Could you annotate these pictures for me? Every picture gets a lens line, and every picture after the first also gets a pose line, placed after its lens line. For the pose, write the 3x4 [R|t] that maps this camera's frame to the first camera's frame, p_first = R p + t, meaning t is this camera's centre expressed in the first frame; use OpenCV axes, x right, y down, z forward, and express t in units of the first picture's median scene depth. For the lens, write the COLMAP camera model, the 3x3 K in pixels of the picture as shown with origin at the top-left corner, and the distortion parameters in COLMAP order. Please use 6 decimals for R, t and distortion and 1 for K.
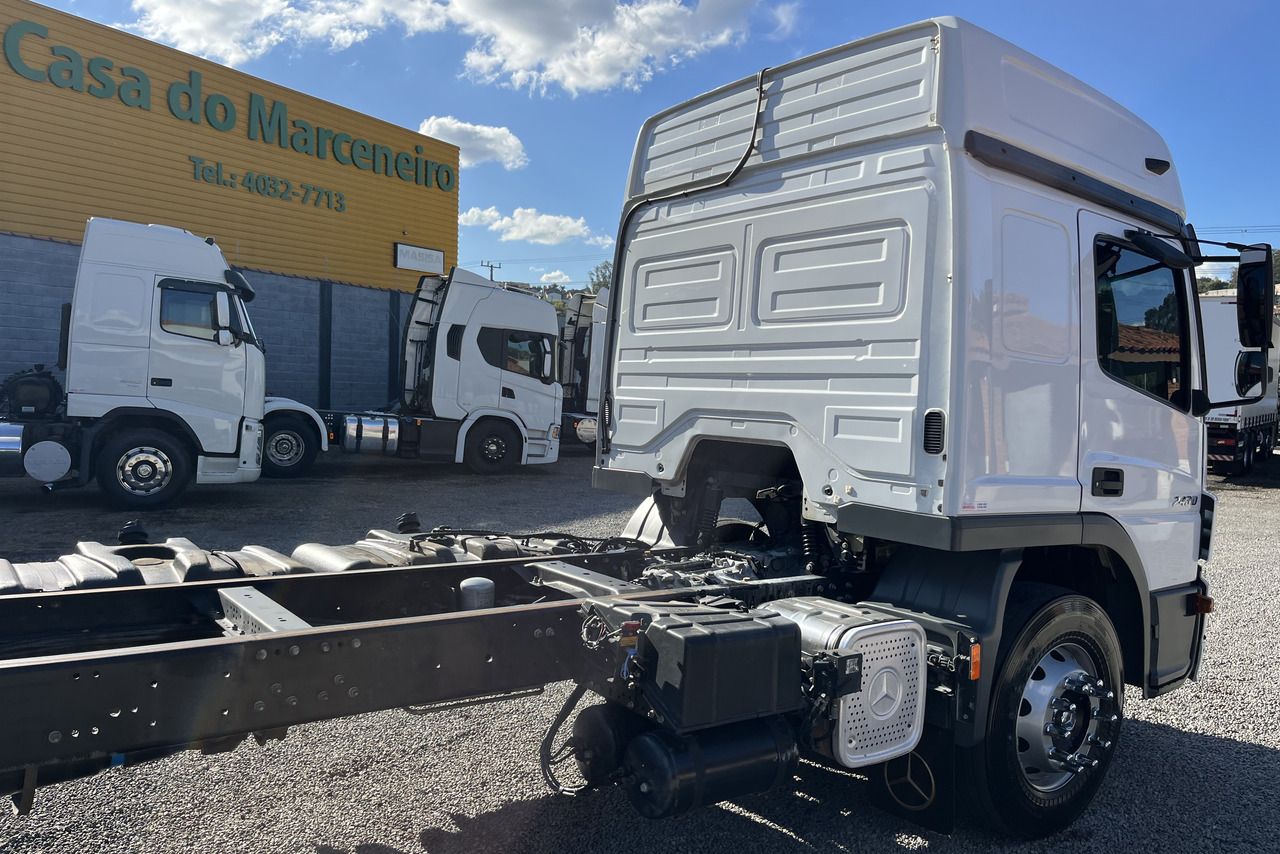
lens RADIAL K [[978.8, 0, 639.1], [0, 978.8, 419.5], [0, 0, 1]] dist [0.039320, 0.004671]
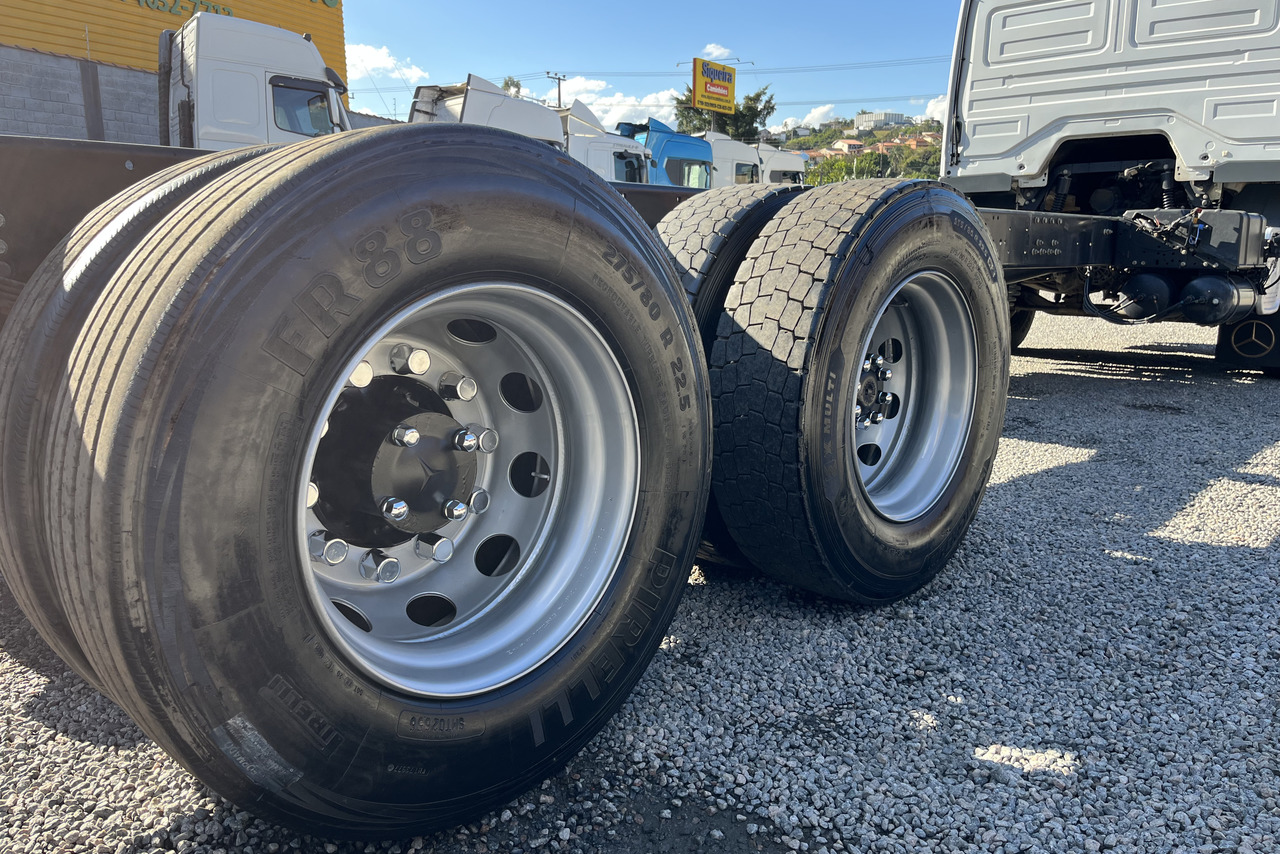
lens RADIAL K [[981.6, 0, 633.9], [0, 981.6, 431.6], [0, 0, 1]] dist [0.037325, -0.040020]
pose [[0.985847, -0.065588, 0.154282, -0.294268], [0.038796, 0.984566, 0.170657, 0.061688], [-0.163094, -0.162257, 0.973177, -0.124364]]
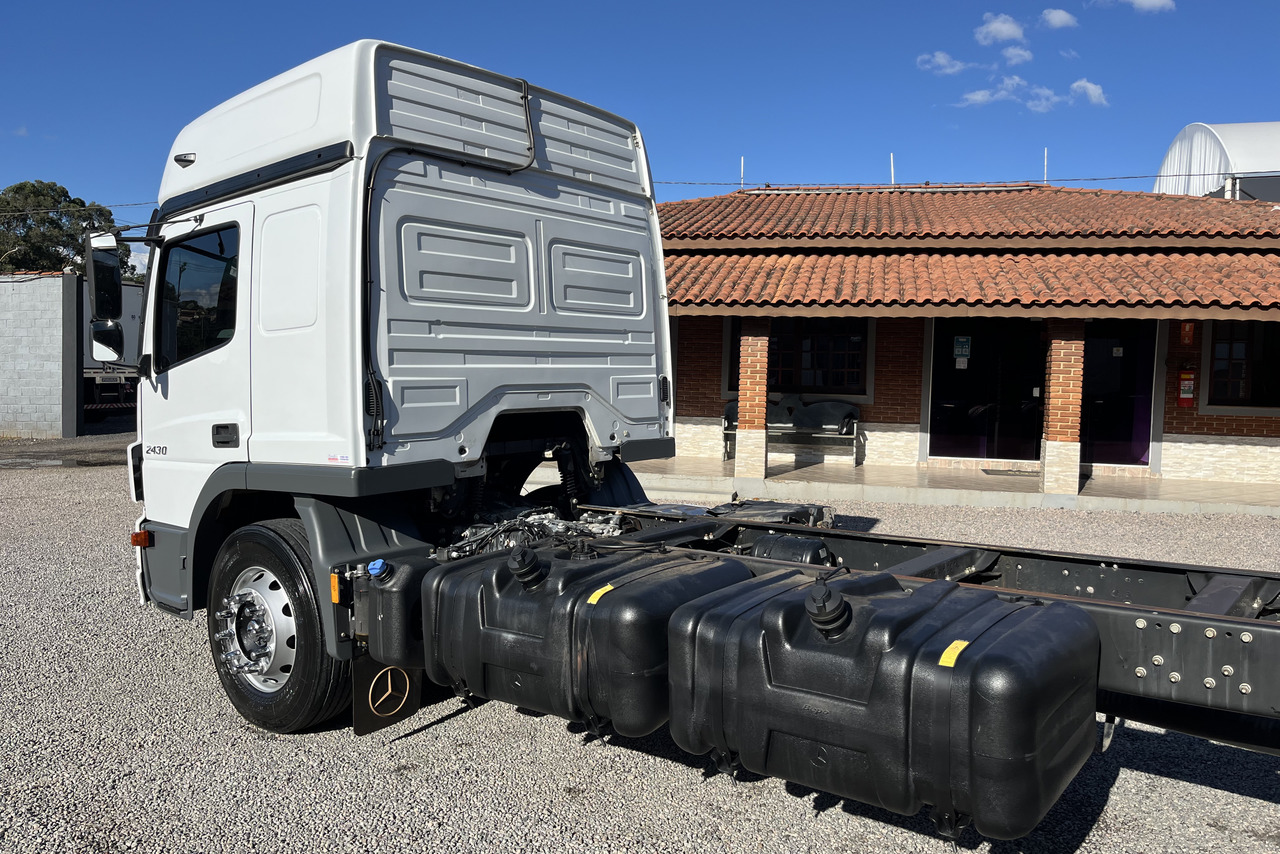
lens RADIAL K [[981.6, 0, 633.9], [0, 981.6, 431.6], [0, 0, 1]] dist [0.037325, -0.040020]
pose [[-0.273379, -0.091248, 0.957569, -0.366369], [0.021380, 0.994668, 0.100887, -0.023955], [-0.961669, 0.048053, -0.269971, 0.429909]]
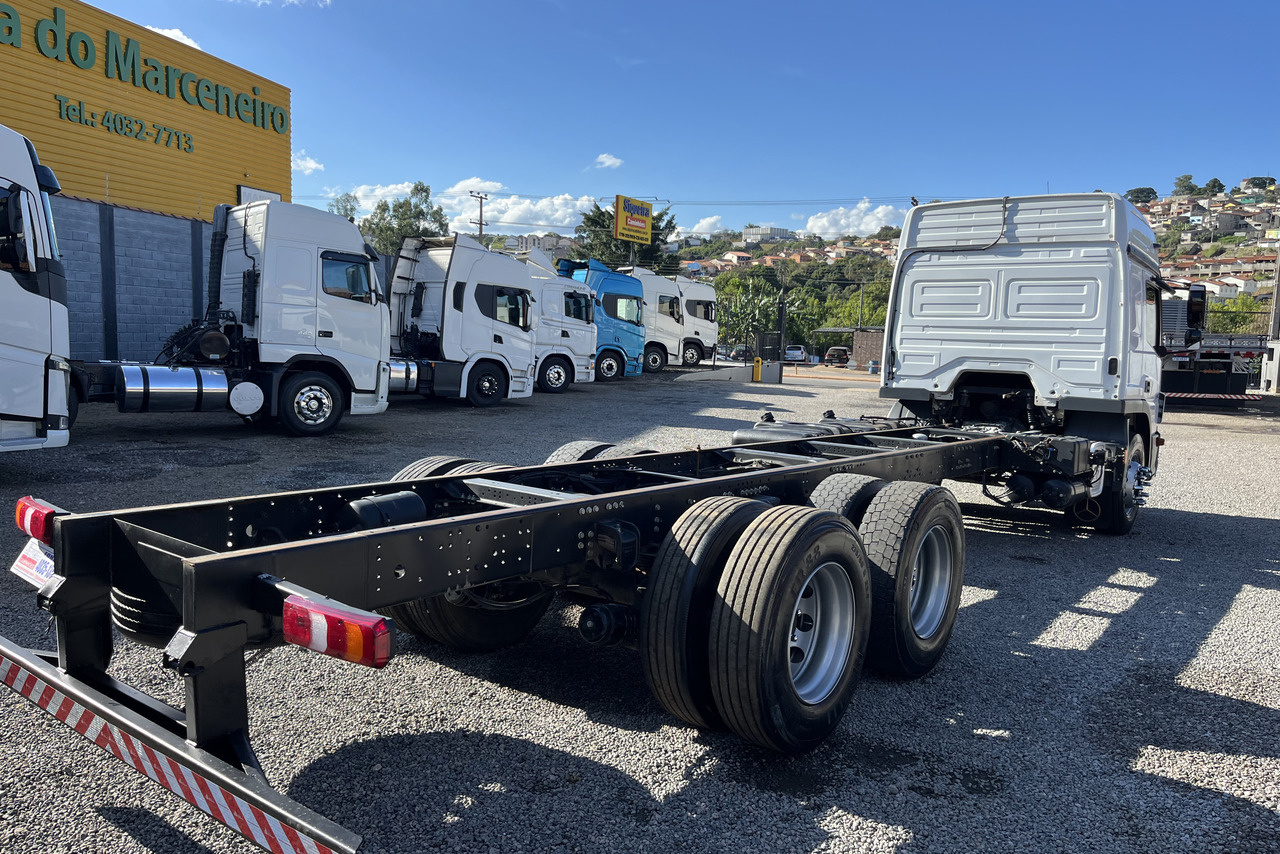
lens RADIAL K [[976.7, 0, 640.0], [0, 976.7, 427.0], [0, 0, 1]] dist [0.049465, -0.067463]
pose [[0.961829, -0.027089, 0.272306, -0.440727], [0.007823, 0.997404, 0.071590, -0.006263], [-0.273539, -0.066727, 0.959544, -0.309004]]
